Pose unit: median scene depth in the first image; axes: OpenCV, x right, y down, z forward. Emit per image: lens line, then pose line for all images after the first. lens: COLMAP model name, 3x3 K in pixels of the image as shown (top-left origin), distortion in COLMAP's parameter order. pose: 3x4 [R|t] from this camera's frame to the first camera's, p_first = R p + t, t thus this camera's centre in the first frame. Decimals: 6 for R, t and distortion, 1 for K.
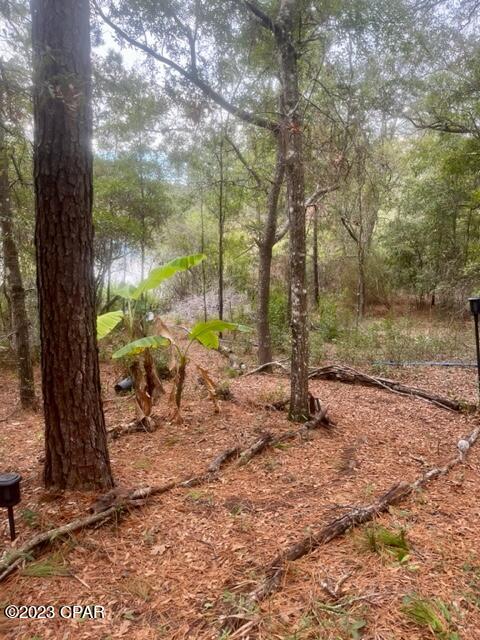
lens RADIAL K [[492.5, 0, 240.0], [0, 492.5, 320.0], [0, 0, 1]] dist [0.008903, -0.074290]
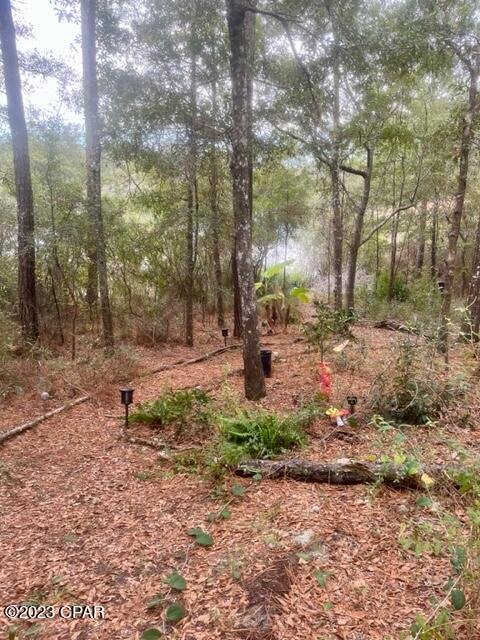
lens RADIAL K [[492.5, 0, 240.0], [0, 492.5, 320.0], [0, 0, 1]] dist [0.008903, -0.074290]
pose [[0.948280, 0.048432, -0.313718, 0.271431], [-0.035578, 0.998281, 0.046574, 0.036589], [0.315435, -0.033004, 0.948373, -0.855581]]
